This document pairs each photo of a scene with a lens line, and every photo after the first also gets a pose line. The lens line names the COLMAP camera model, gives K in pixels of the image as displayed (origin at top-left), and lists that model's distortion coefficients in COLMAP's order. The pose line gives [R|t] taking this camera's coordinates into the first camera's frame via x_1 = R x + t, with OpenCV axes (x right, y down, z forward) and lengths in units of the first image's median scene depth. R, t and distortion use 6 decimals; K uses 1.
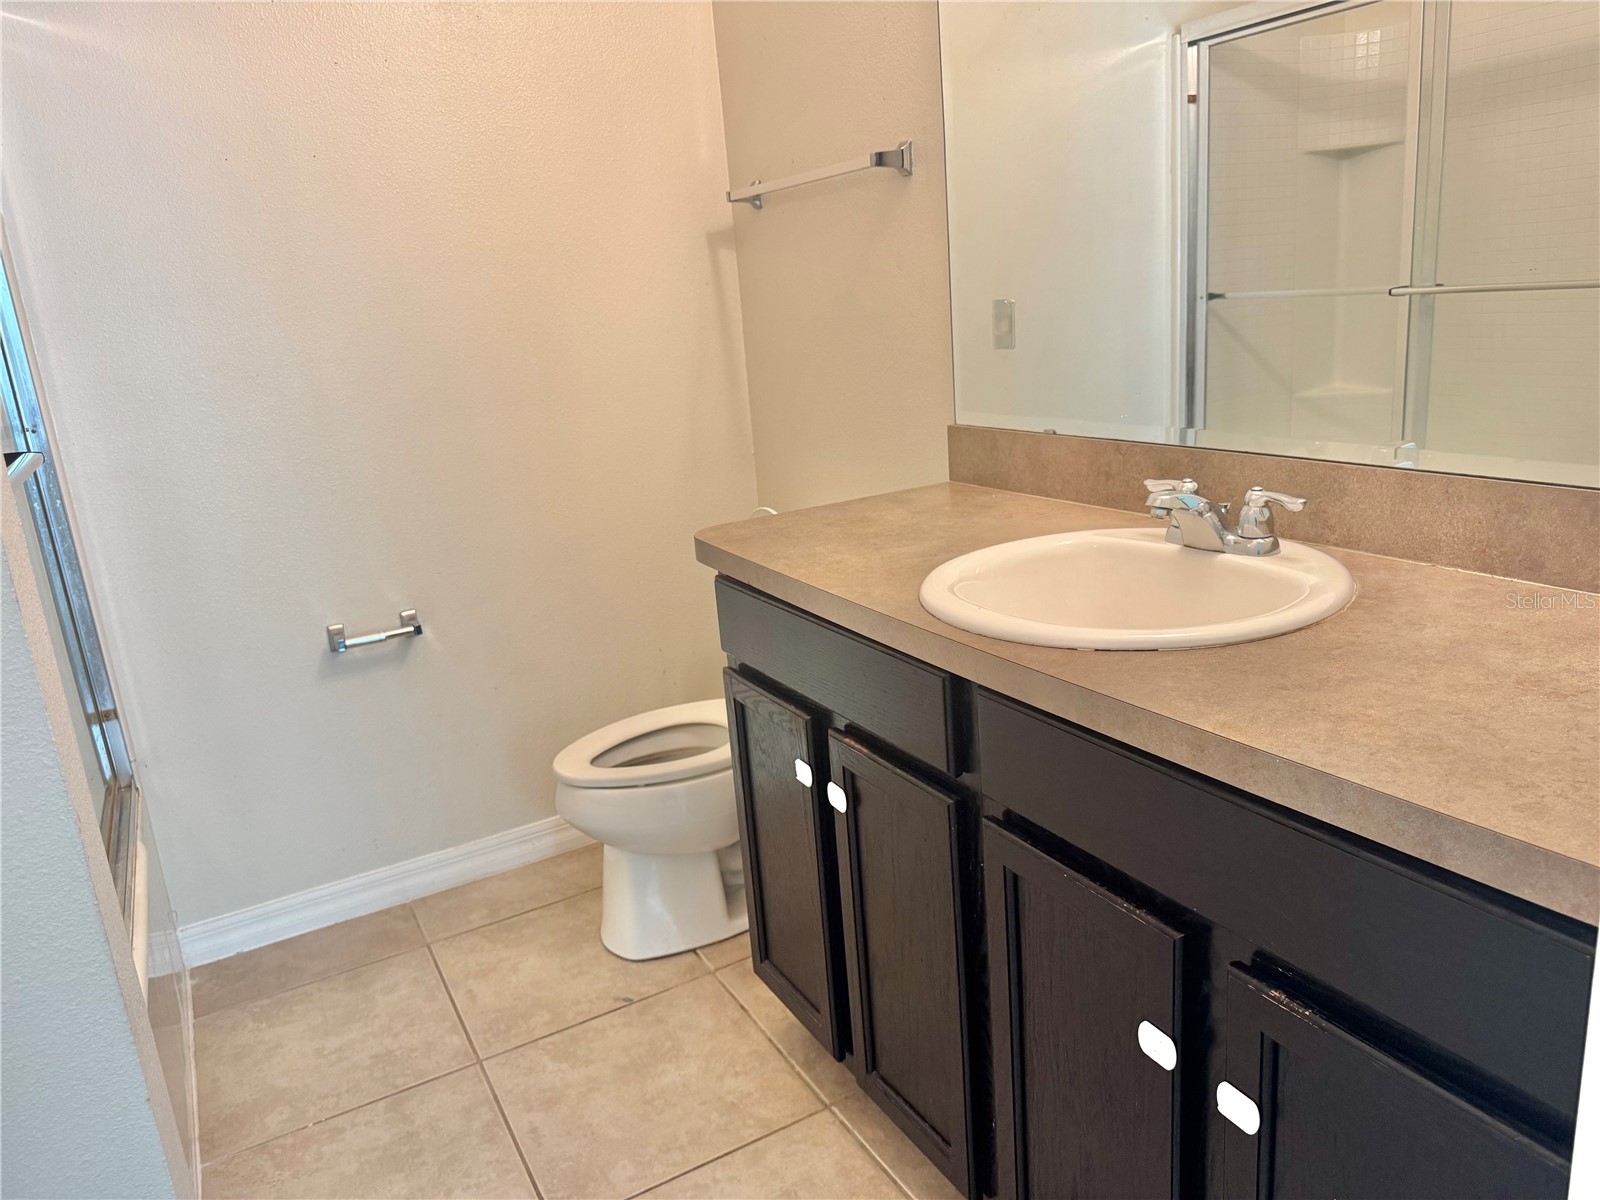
lens RADIAL K [[1131.9, 0, 804.4], [0, 1131.9, 602.9], [0, 0, 1]] dist [0.103554, -0.140824]
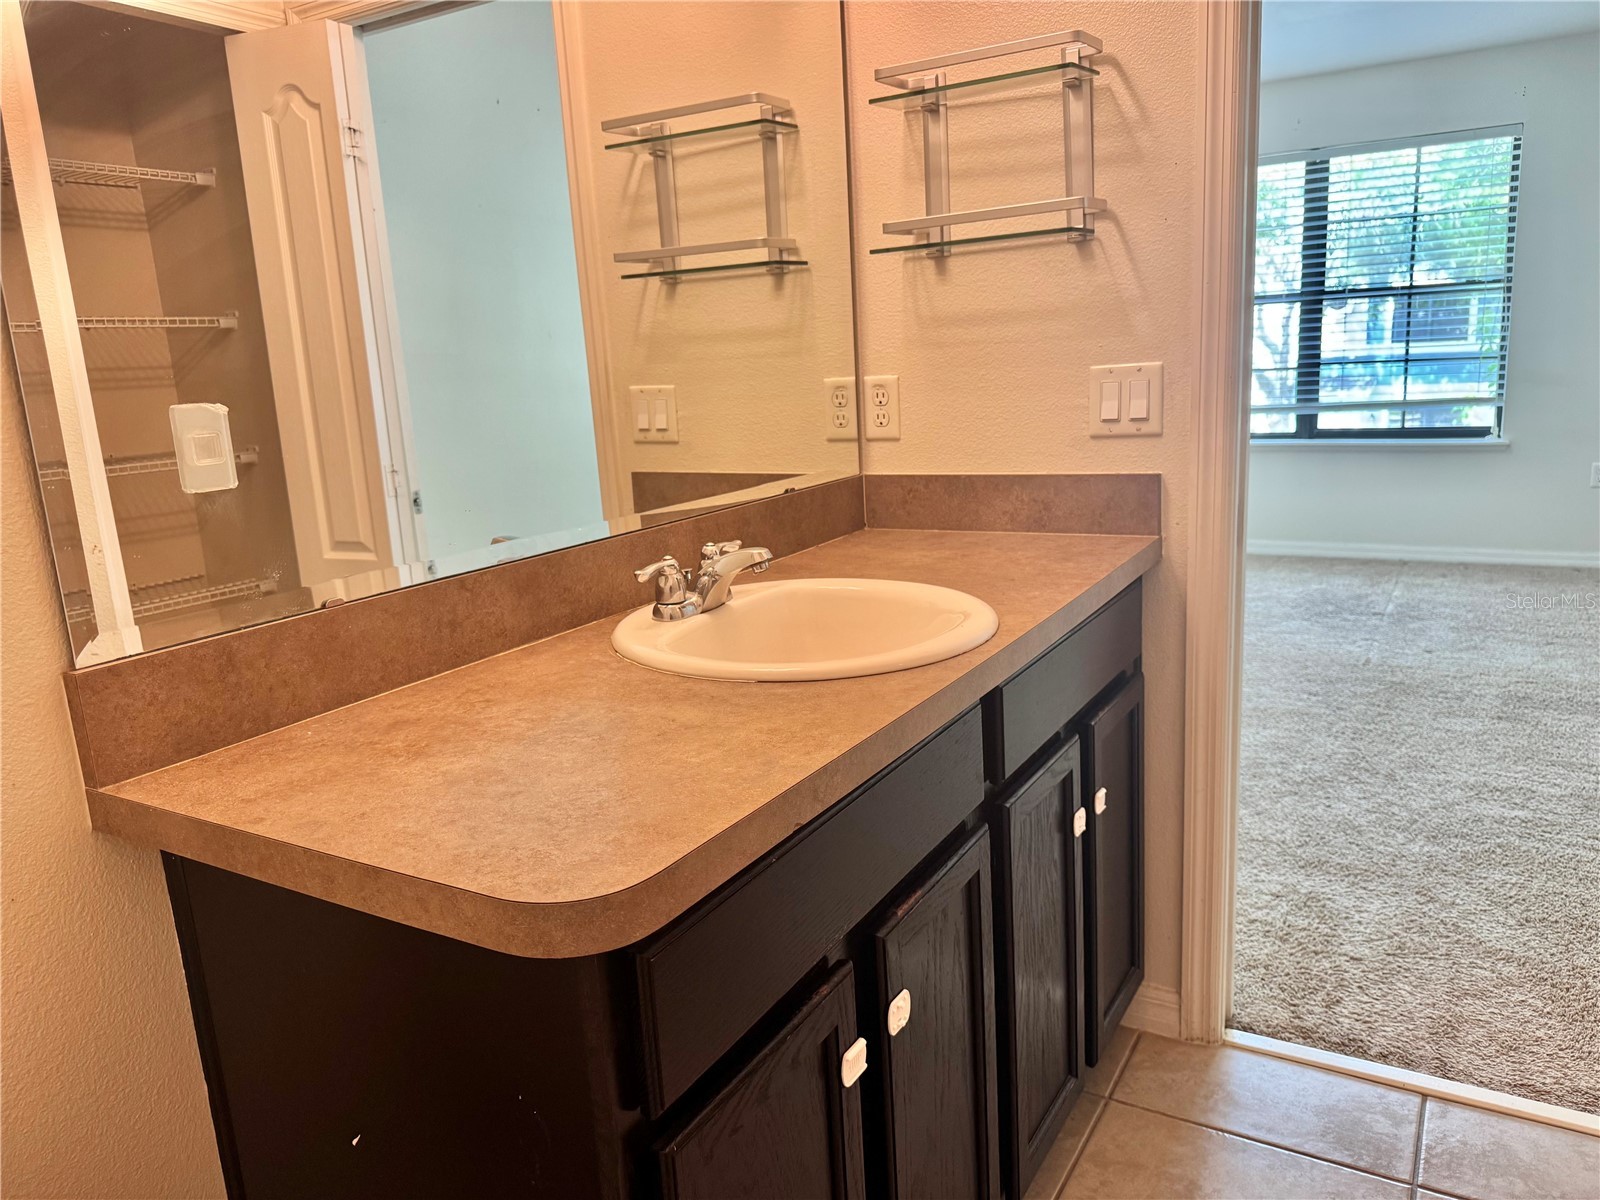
lens RADIAL K [[1165.4, 0, 796.3], [0, 1165.4, 568.2], [0, 0, 1]] dist [0.155414, -0.190848]
pose [[-0.505742, -0.052824, 0.861066, -0.414189], [0.317844, 0.916499, 0.242909, -0.210899], [-0.801997, 0.396534, -0.446723, 0.922268]]
